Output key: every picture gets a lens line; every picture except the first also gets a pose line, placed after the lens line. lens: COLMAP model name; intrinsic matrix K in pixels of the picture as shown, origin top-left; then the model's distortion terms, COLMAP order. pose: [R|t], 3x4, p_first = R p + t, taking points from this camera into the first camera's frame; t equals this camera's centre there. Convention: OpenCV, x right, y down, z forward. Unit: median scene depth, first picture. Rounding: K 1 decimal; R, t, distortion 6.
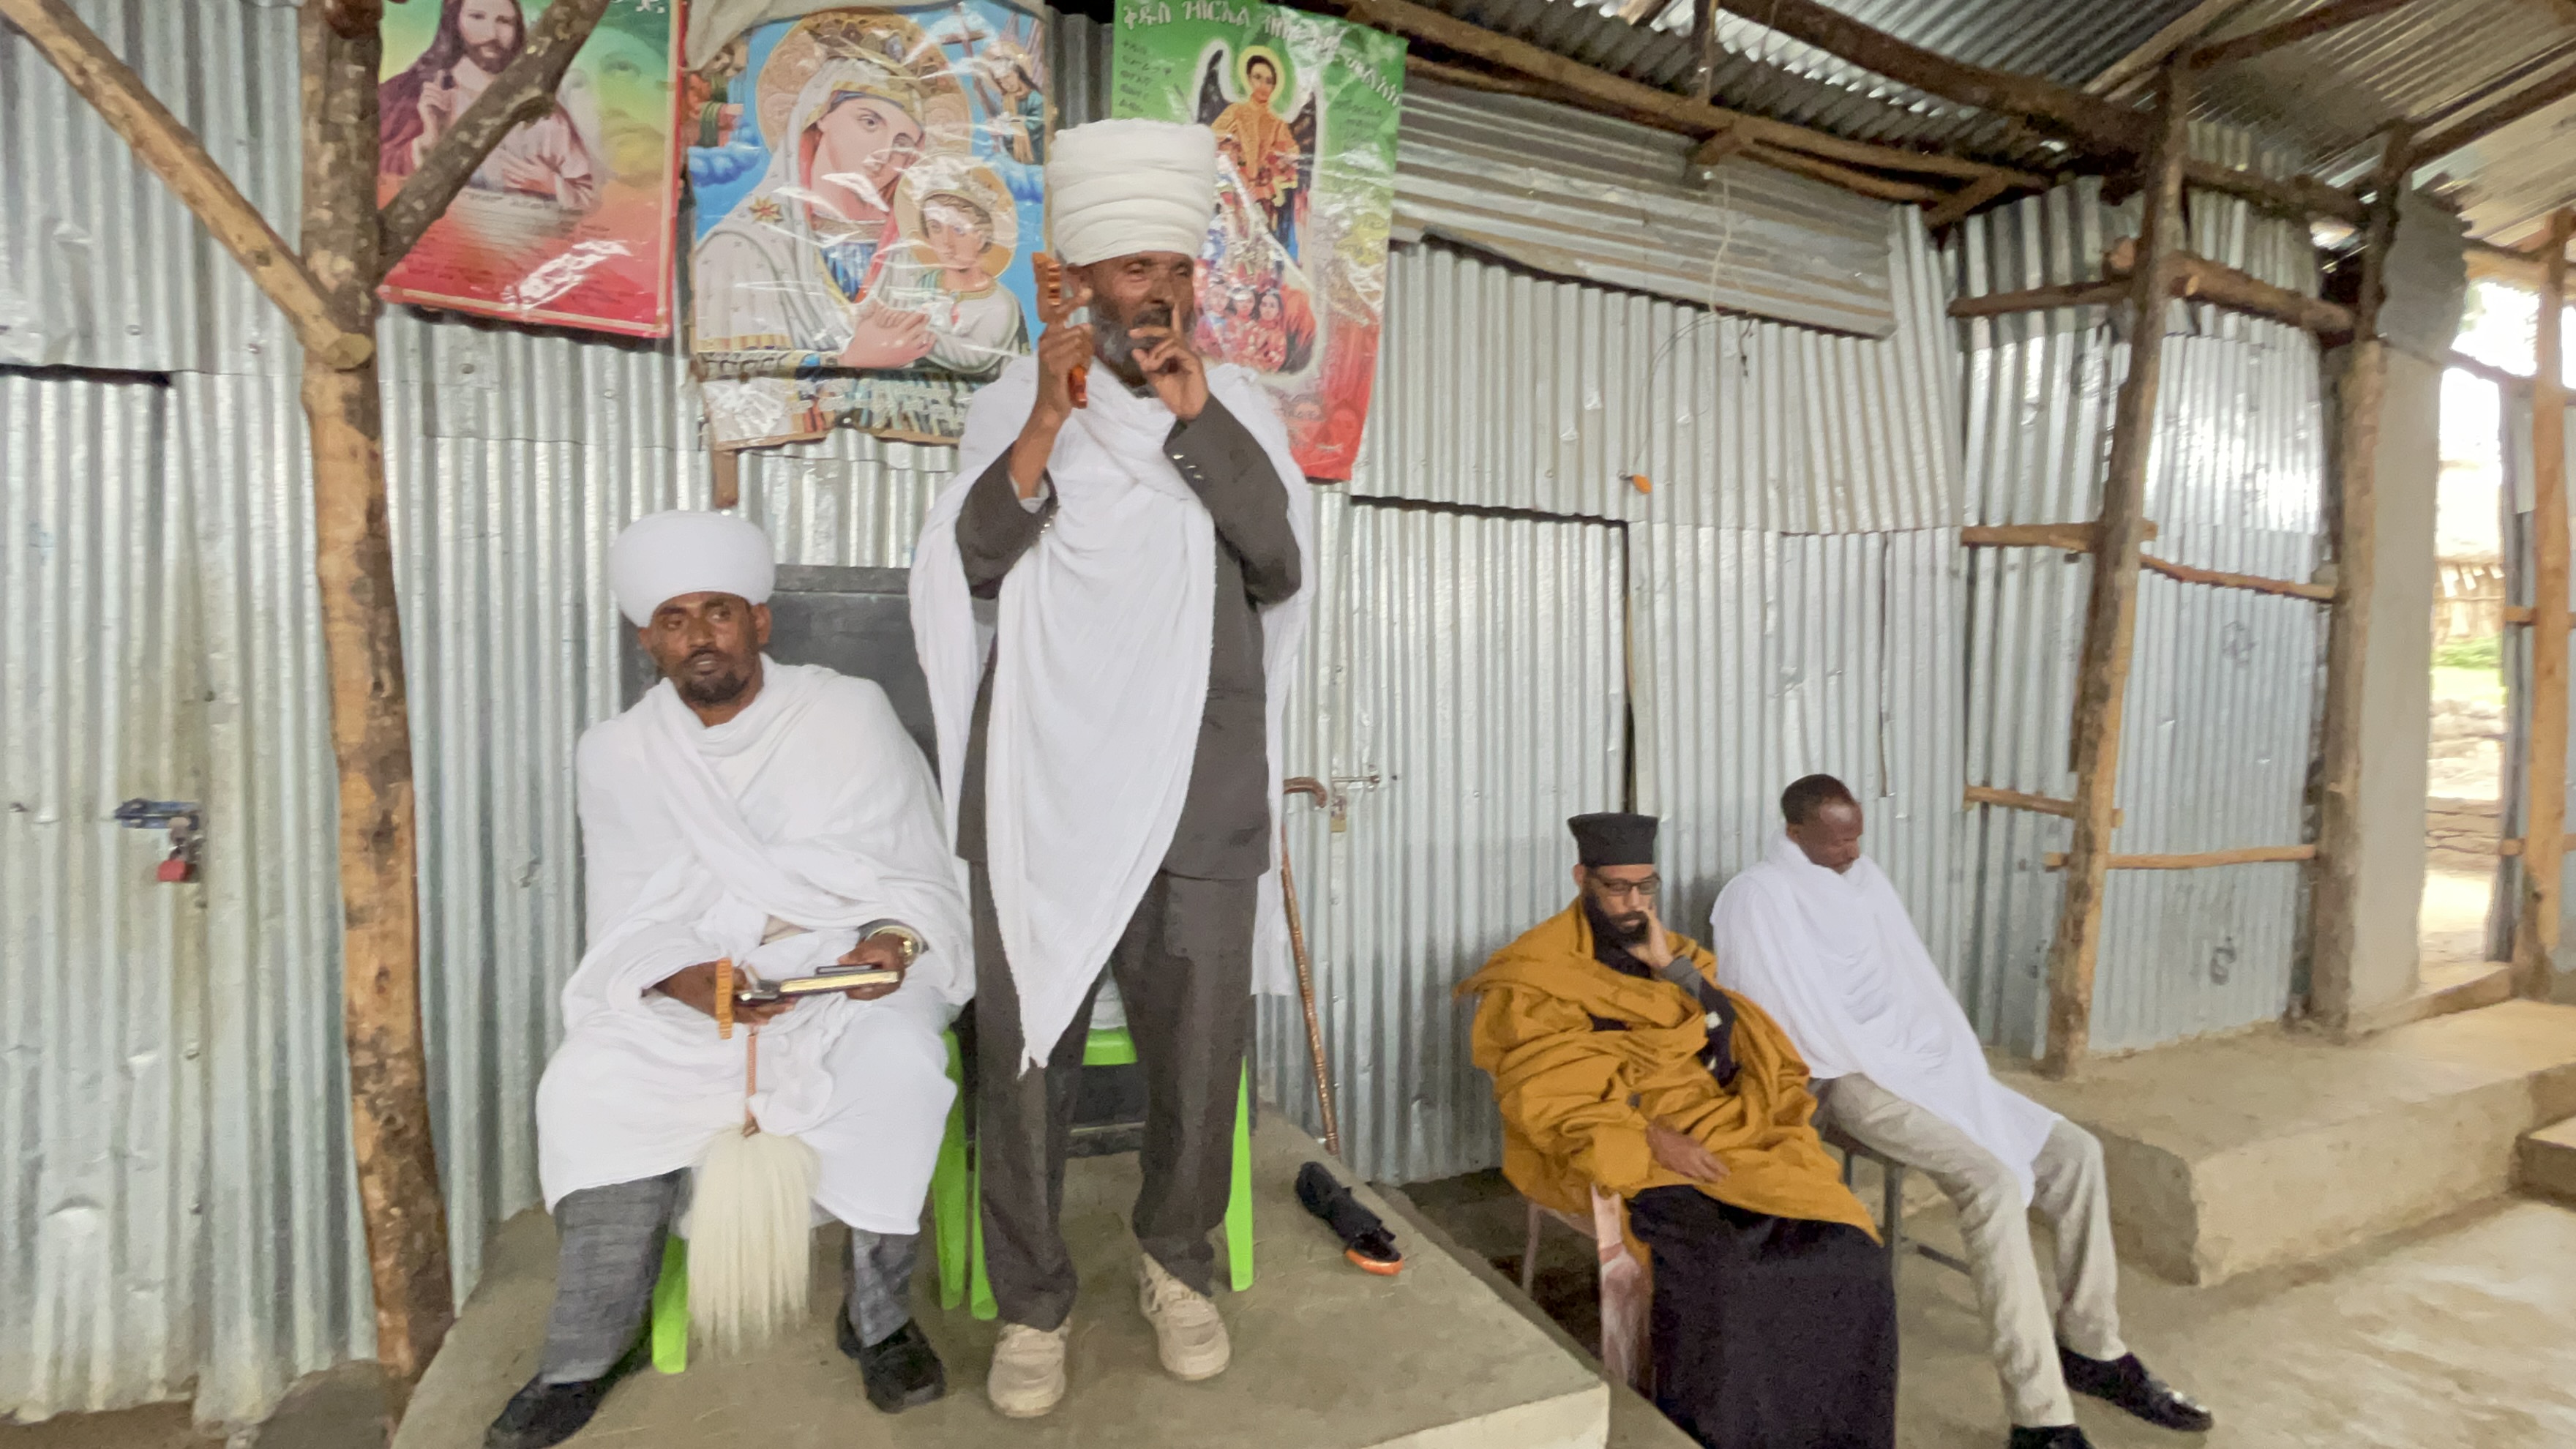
lens RADIAL K [[1199.2, 0, 1276.0], [0, 1199.2, 716.0], [0, 0, 1]] dist [-0.003115, 0.000011]
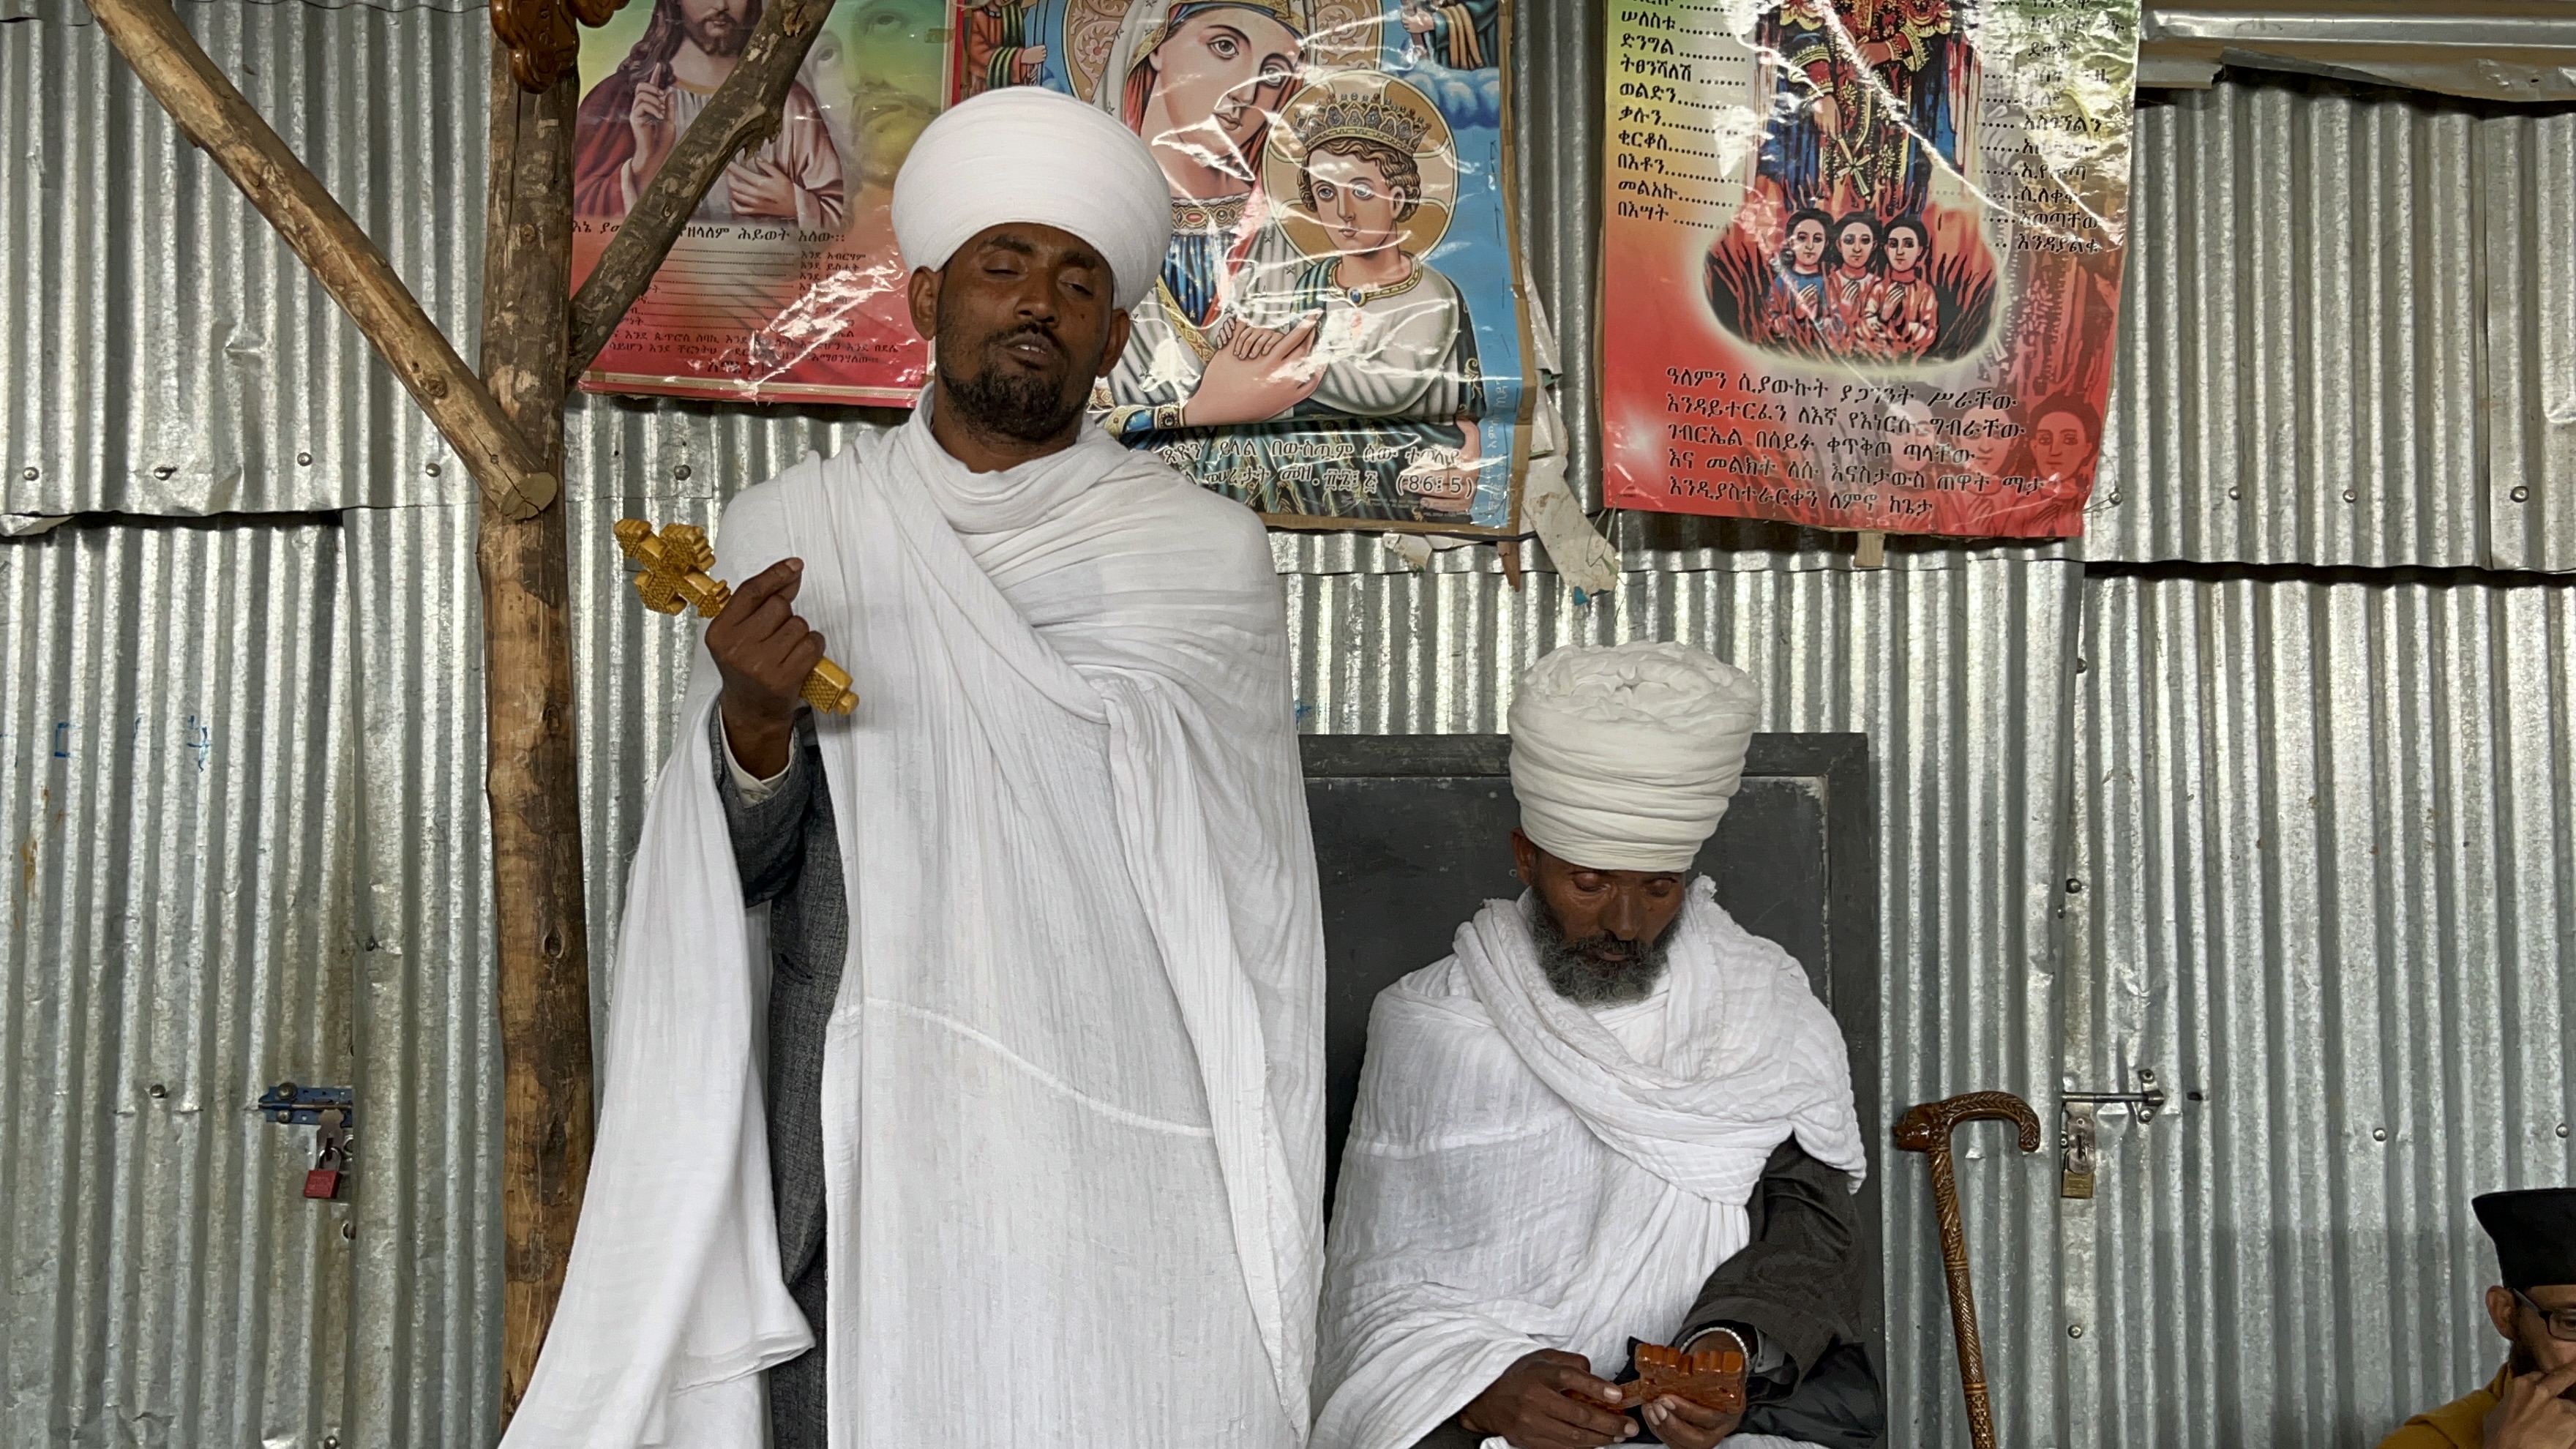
lens RADIAL K [[2384.6, 0, 1297.1], [0, 2384.6, 724.3], [0, 0, 1]] dist [0.022416, 0.000000]
pose [[0.932904, -0.022377, -0.359430, 0.142666], [-0.004544, 0.997257, -0.073880, -0.038851], [0.360097, 0.070556, 0.930243, -0.142548]]
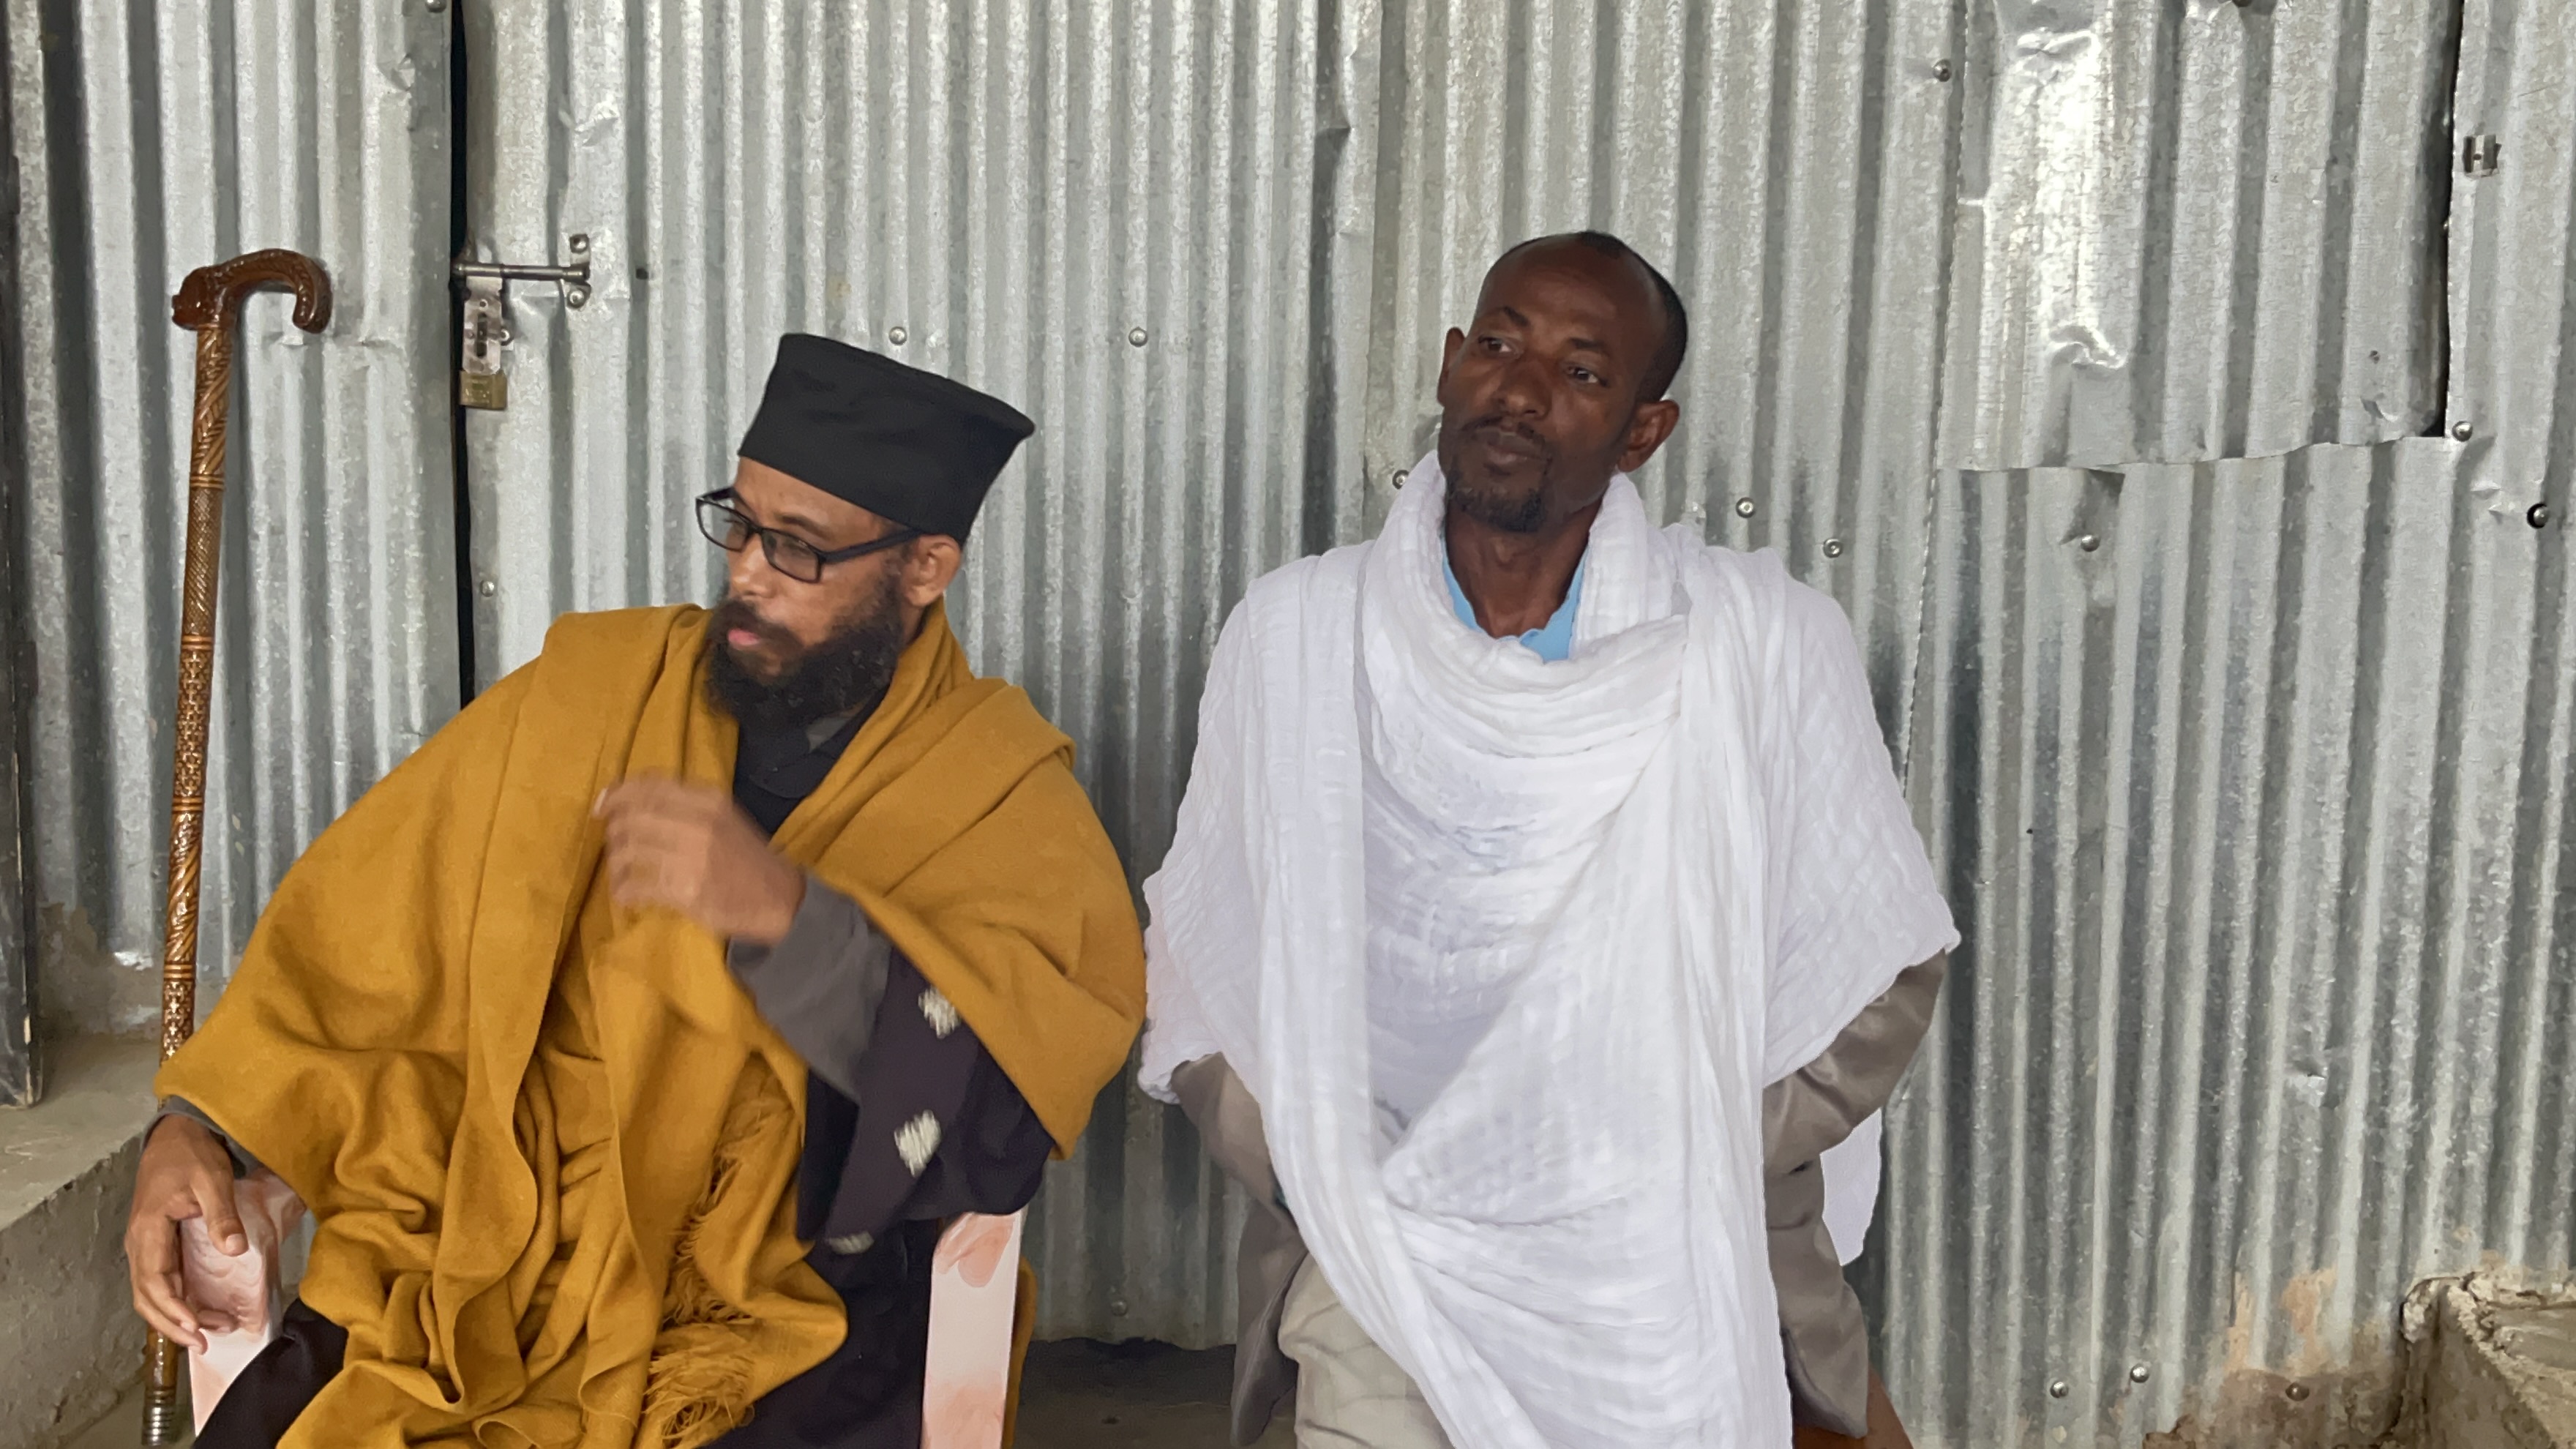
lens RADIAL K [[2898.3, 0, 1307.7], [0, 2898.3, 734.4], [0, 0, 1]] dist [0.028195, 0.000000]
pose [[0.889048, 0.109343, -0.444564, 0.893095], [-0.030864, 0.983166, 0.180091, 0.029784], [0.456772, -0.146389, 0.877457, 0.364055]]
